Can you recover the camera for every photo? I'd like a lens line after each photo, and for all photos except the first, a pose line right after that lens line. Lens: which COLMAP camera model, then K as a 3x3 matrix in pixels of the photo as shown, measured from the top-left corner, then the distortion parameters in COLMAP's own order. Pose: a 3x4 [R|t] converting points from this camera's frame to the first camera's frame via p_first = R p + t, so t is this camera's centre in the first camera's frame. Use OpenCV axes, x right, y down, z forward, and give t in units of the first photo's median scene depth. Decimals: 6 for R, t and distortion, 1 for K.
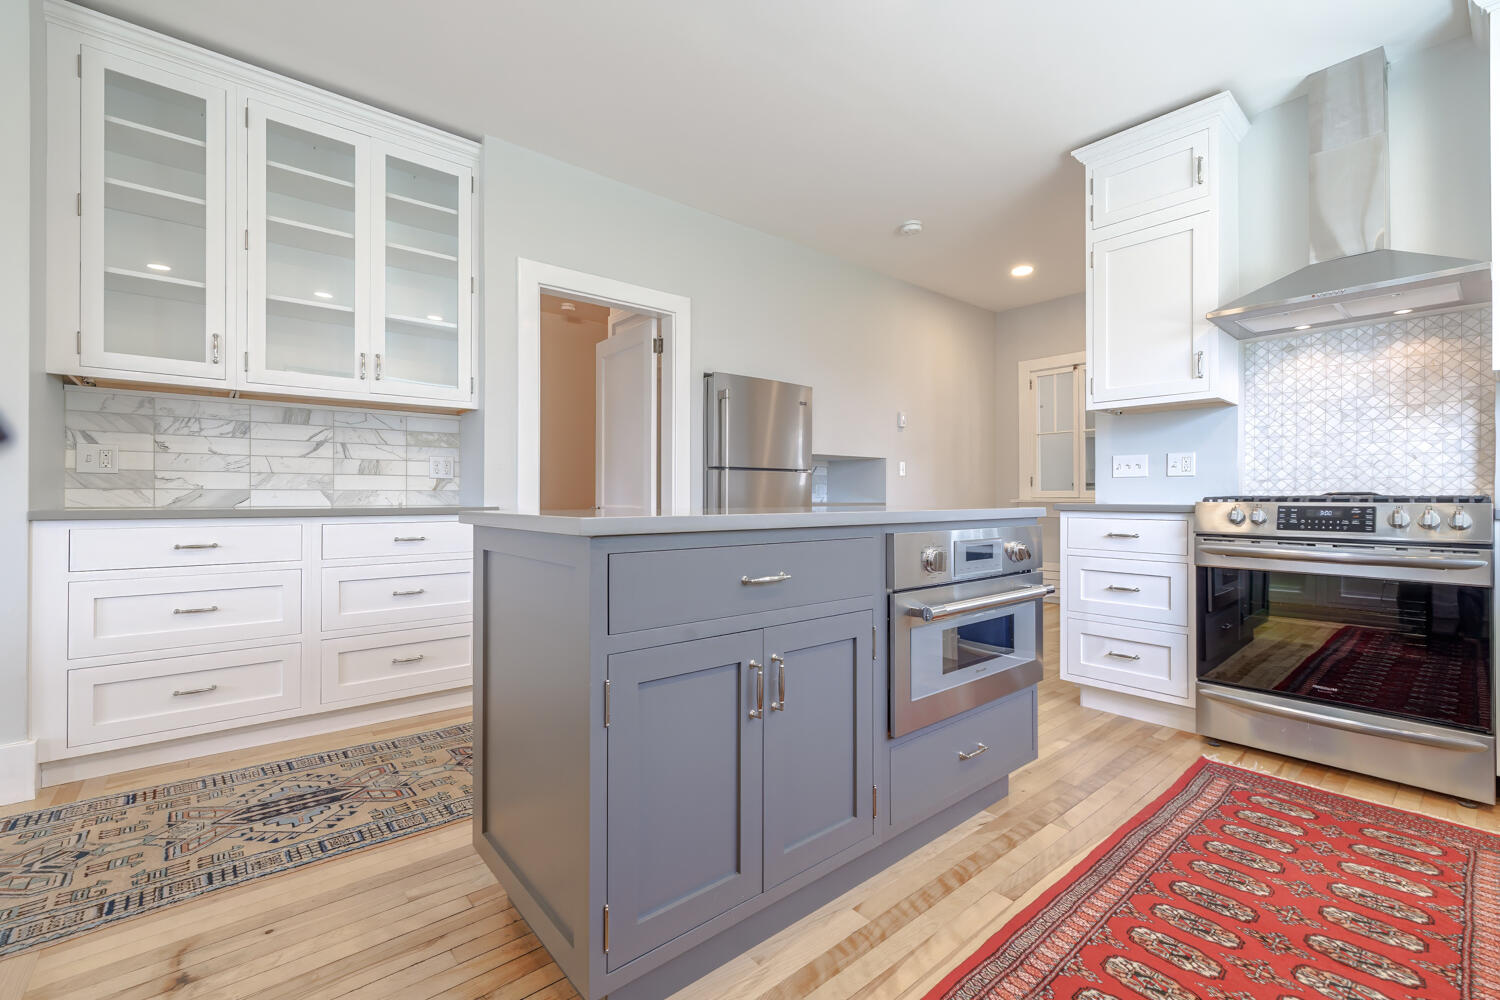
lens RADIAL K [[640.1, 0, 753.5], [0, 640.1, 493.4], [0, 0, 1]] dist [0.002350, 0.000281]
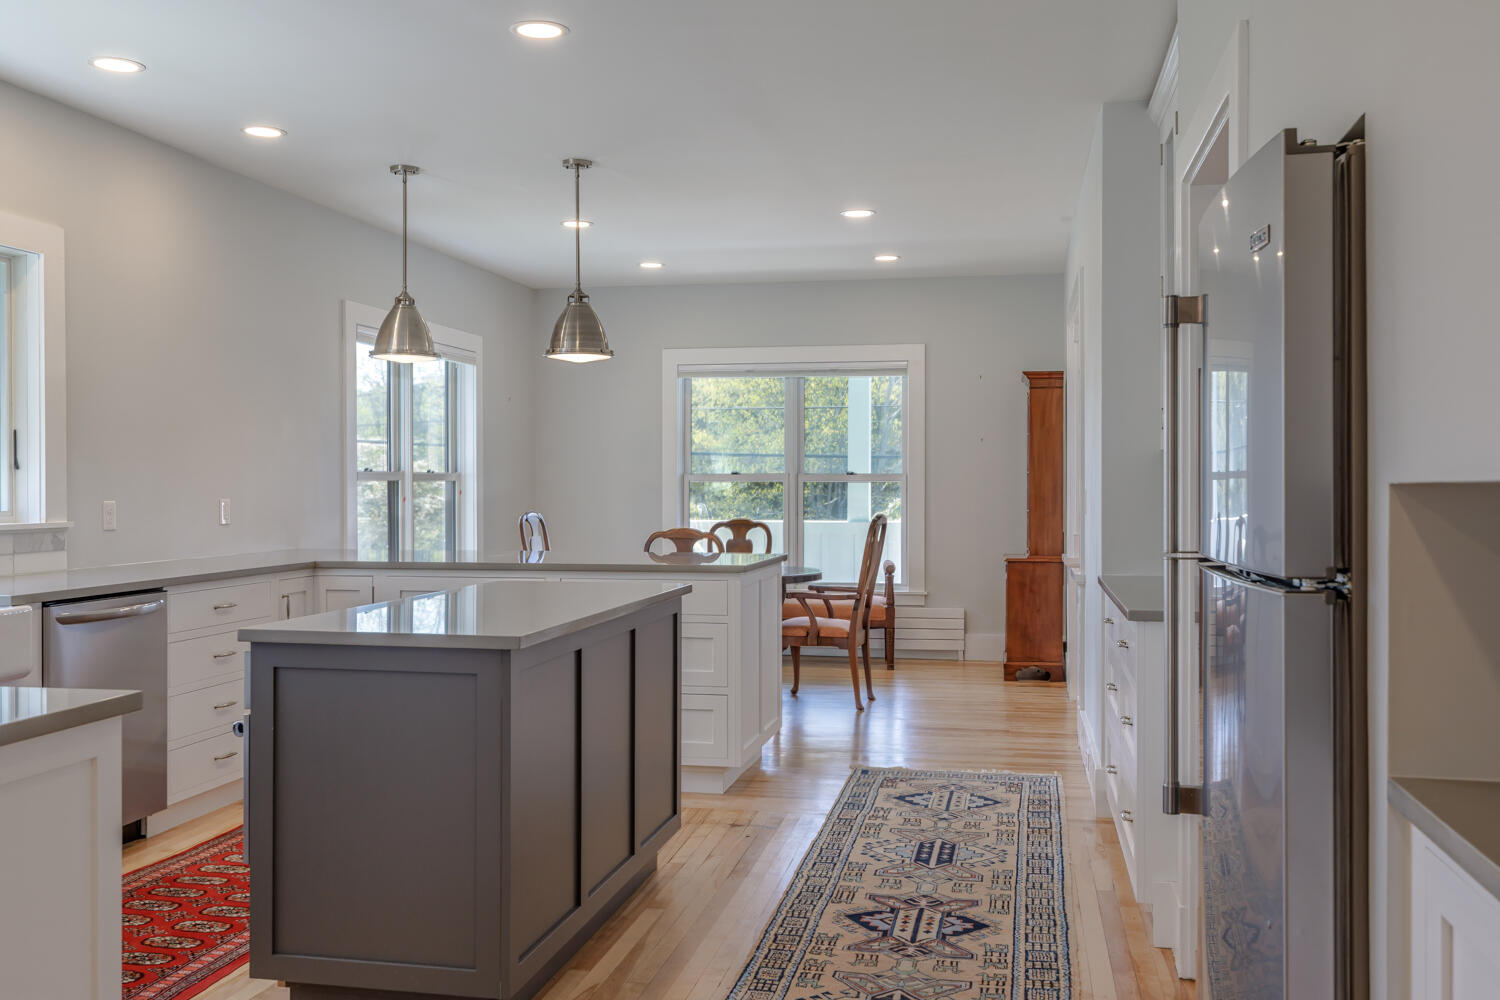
lens RADIAL K [[1379.5, 0, 742.2], [0, 1379.5, 494.1], [0, 0, 1]] dist [0.002147, 0.000000]
pose [[-0.784095, 0.003113, -0.620633, 0.781753], [0.000622, 0.999991, 0.004229, -0.107822], [0.620640, 0.002930, -0.784090, 2.058000]]
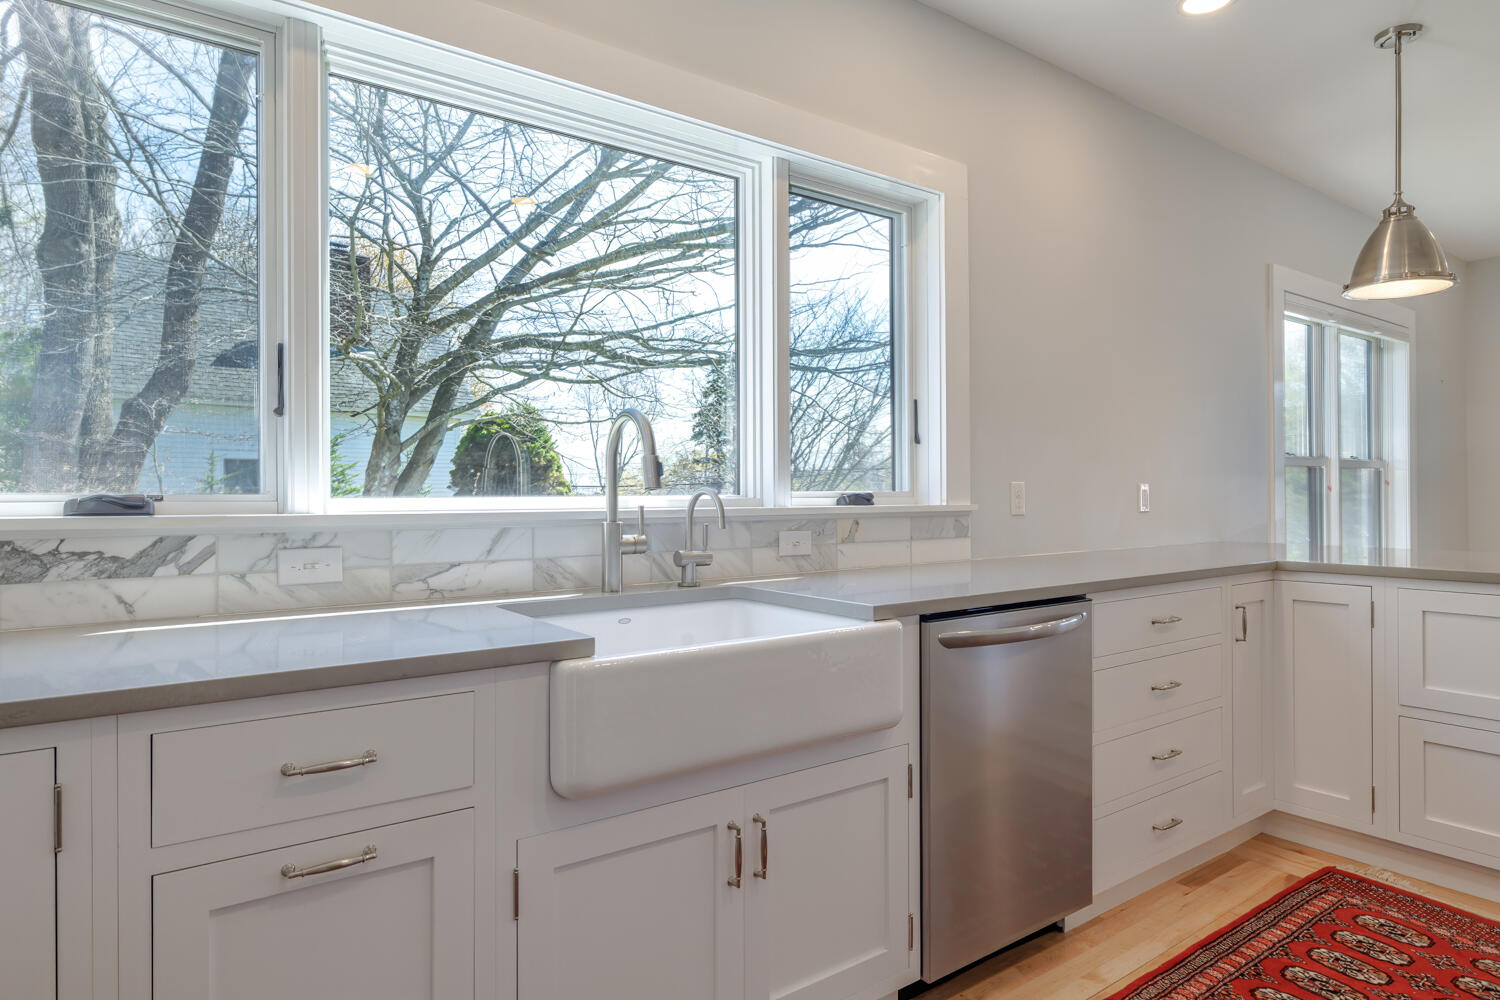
lens RADIAL K [[873.0, 0, 747.5], [0, 873.0, 486.7], [0, 0, 1]] dist [-0.000813, -0.001303]
pose [[-0.997621, 0.001170, 0.068932, 0.503921], [0.000504, 0.999953, -0.009671, -0.070321], [-0.068940, -0.009613, -0.997575, 0.963196]]
